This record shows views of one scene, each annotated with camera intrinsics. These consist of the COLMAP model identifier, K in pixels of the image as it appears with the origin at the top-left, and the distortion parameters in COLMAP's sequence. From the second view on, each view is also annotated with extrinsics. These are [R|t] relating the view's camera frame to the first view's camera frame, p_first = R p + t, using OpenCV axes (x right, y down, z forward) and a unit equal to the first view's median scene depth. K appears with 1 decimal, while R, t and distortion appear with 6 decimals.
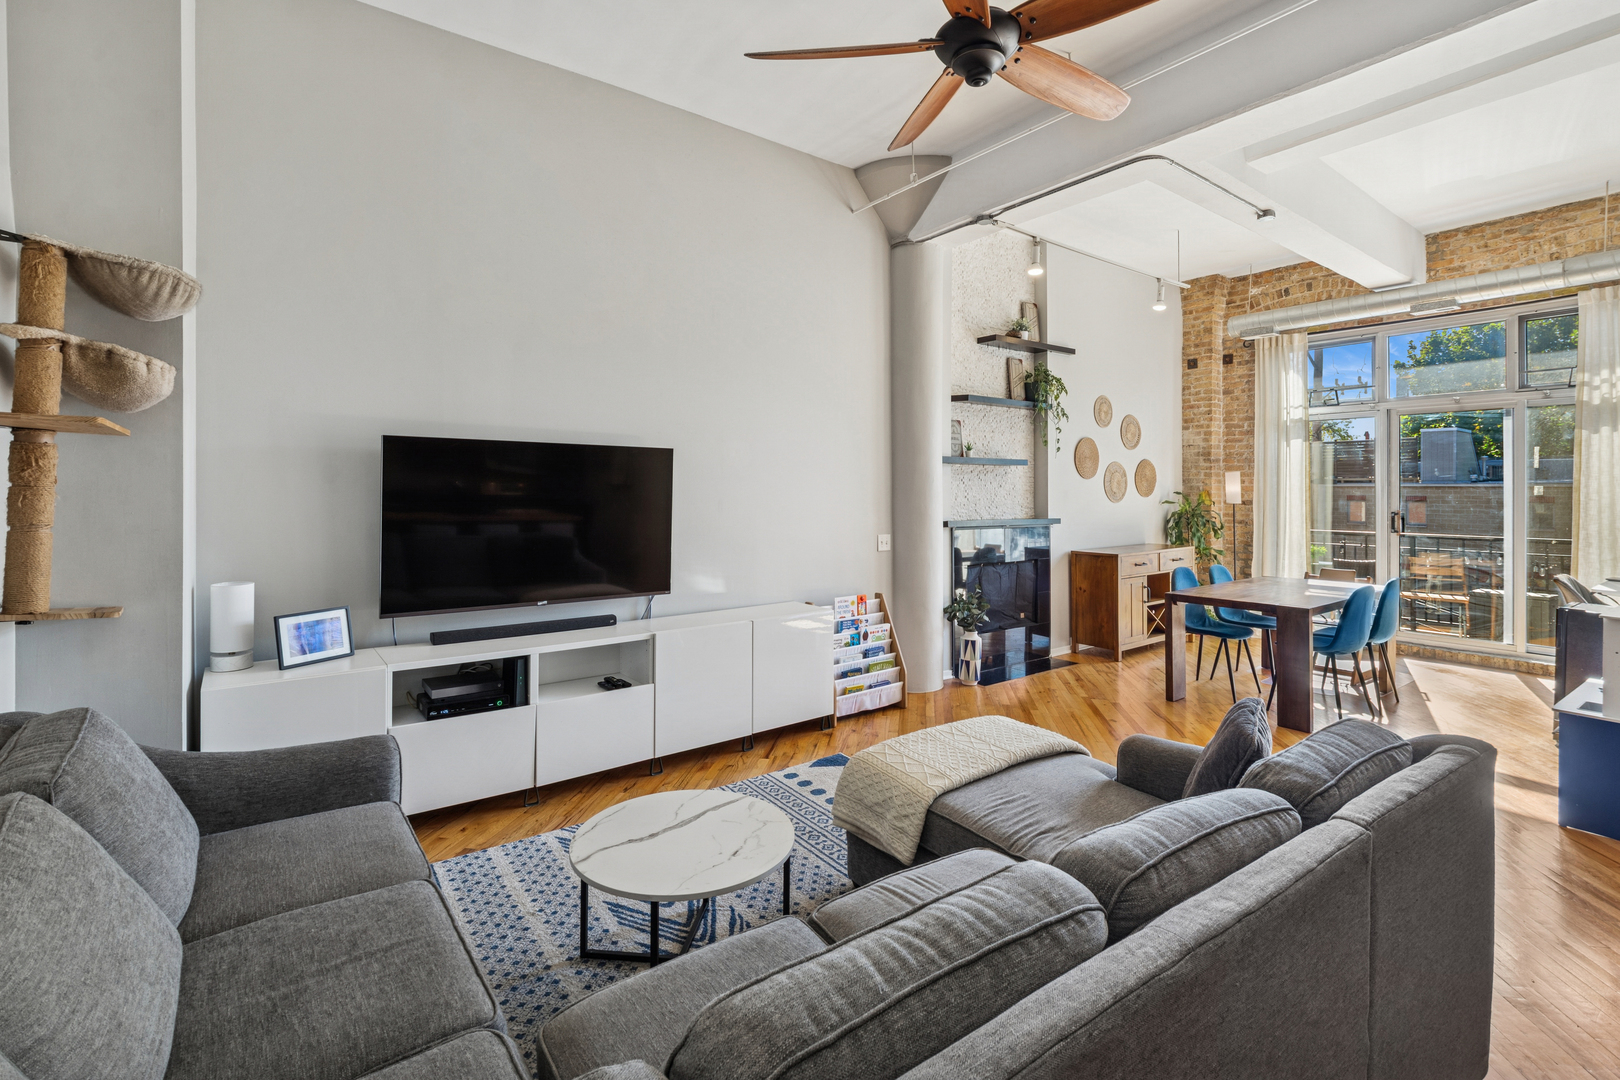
lens RADIAL K [[692.2, 0, 834.6], [0, 692.2, 490.3], [0, 0, 1]] dist [-0.024693, 0.008295]
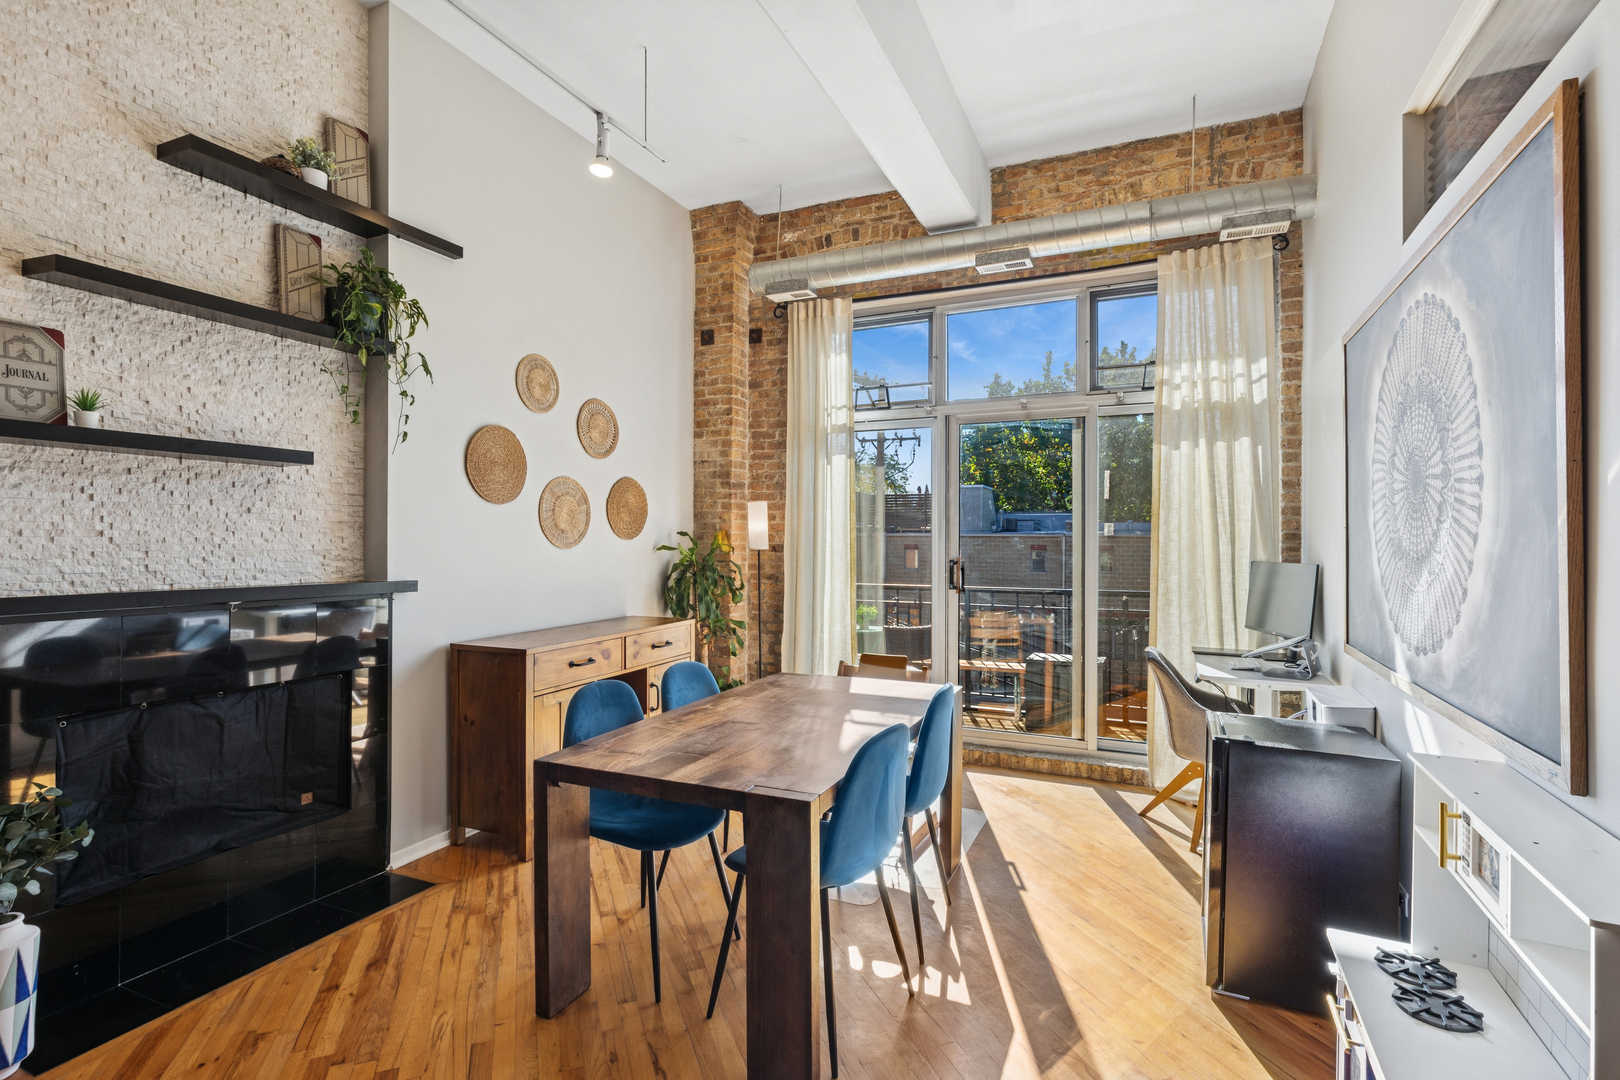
lens RADIAL K [[780.3, 0, 813.2], [0, 780.3, 531.2], [0, 0, 1]] dist [-0.002593, -0.000356]
pose [[0.864535, 0.007792, 0.502513, 0.268531], [-0.003001, 0.999942, -0.010341, 0.009895], [-0.502564, 0.007432, 0.864508, 0.350104]]
